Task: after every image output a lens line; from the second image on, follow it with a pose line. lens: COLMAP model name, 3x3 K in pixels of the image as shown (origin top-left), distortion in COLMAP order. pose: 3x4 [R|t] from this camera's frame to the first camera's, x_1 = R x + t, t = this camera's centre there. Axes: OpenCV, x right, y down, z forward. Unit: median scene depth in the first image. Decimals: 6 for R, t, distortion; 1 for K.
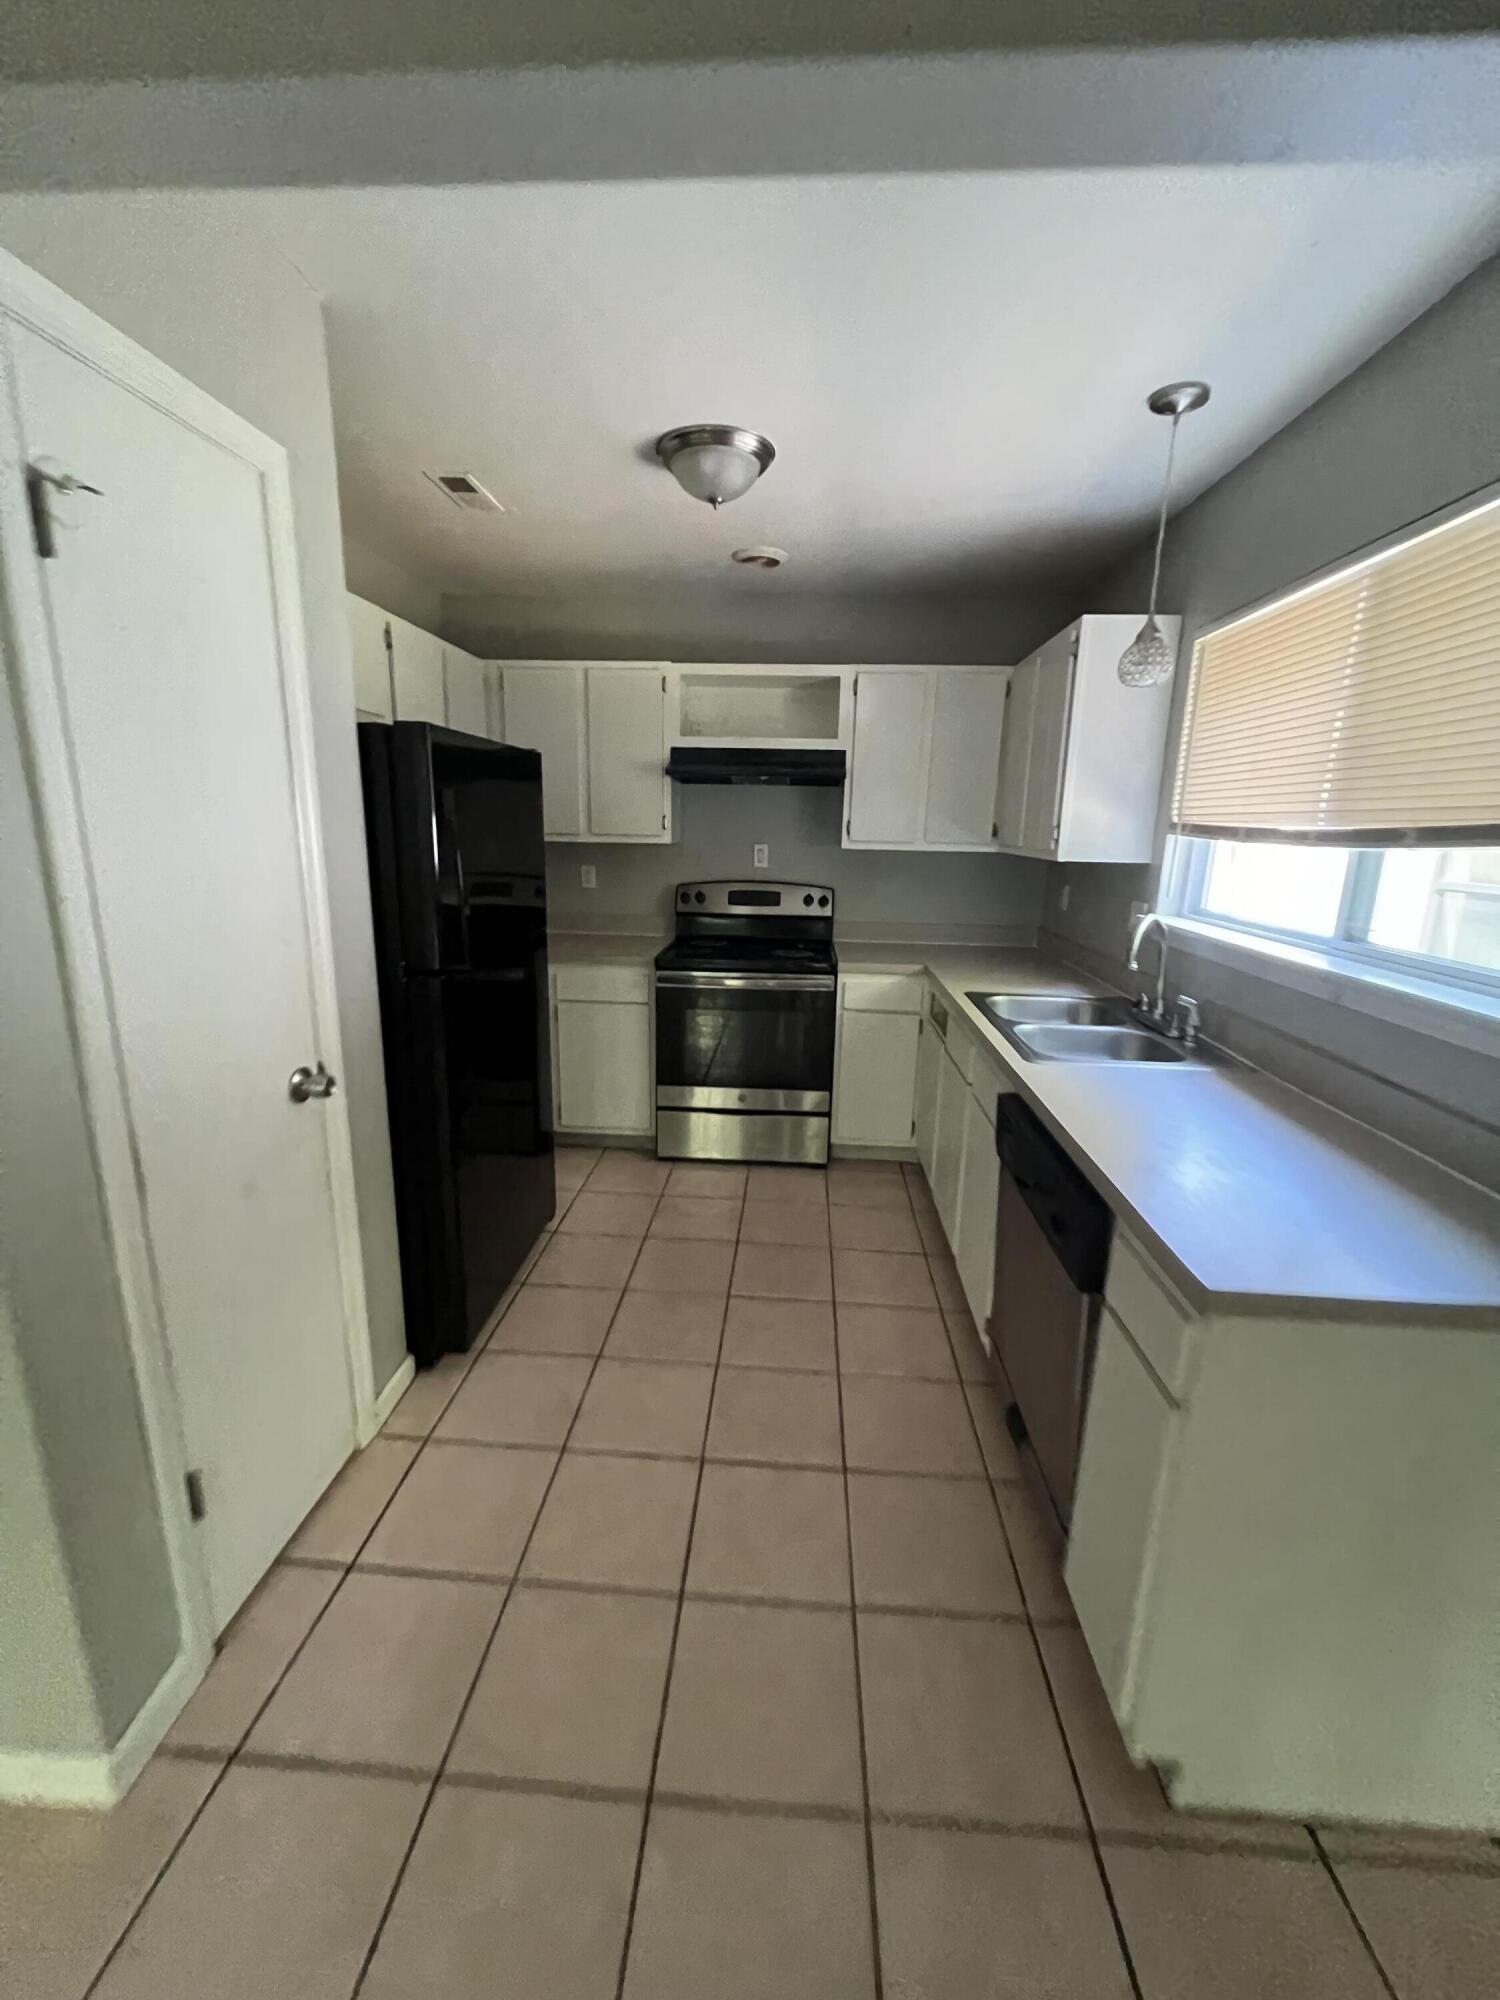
lens RADIAL K [[796.8, 0, 752.4], [0, 796.8, 1003.0], [0, 0, 1]] dist [-0.001082, -0.000101]
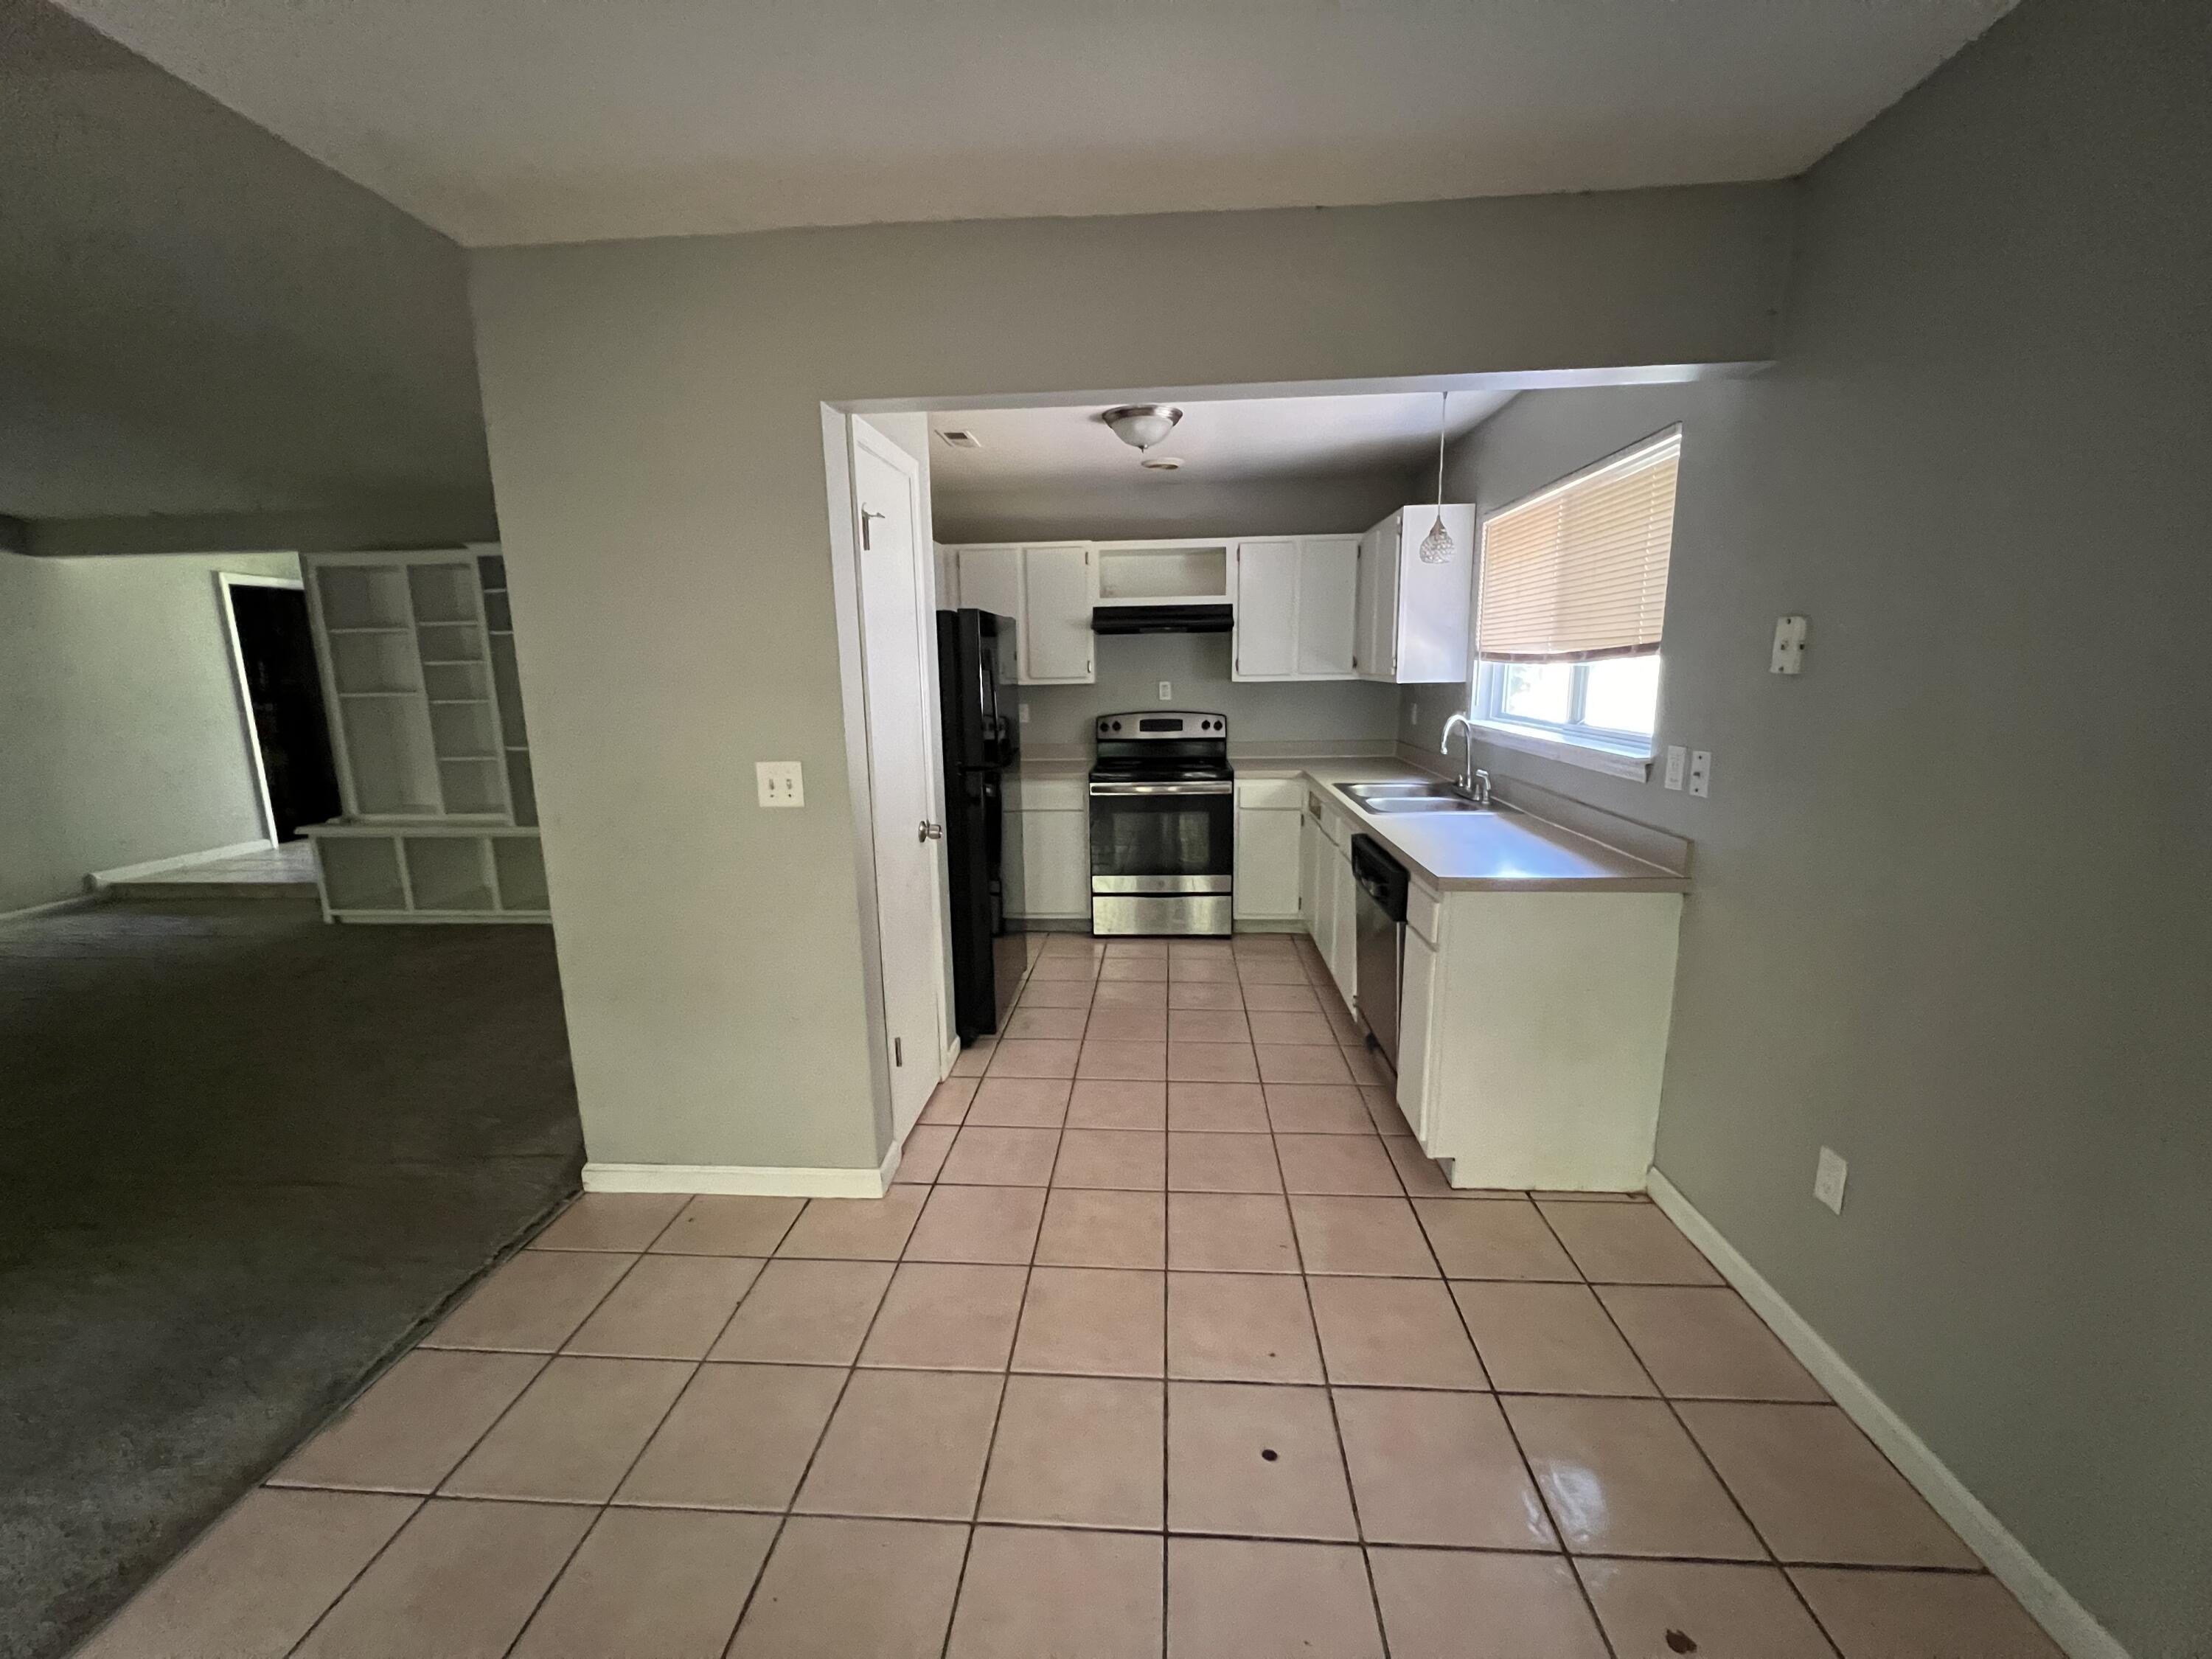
lens RADIAL K [[881.3, 0, 1109.4], [0, 881.3, 826.9], [0, 0, 1]] dist [-0.001082, -0.000101]
pose [[0.999238, -0.036851, -0.012843, -0.099421], [0.036295, 0.998496, -0.041087, 0.116264], [0.014338, 0.040590, 0.999073, -0.520061]]
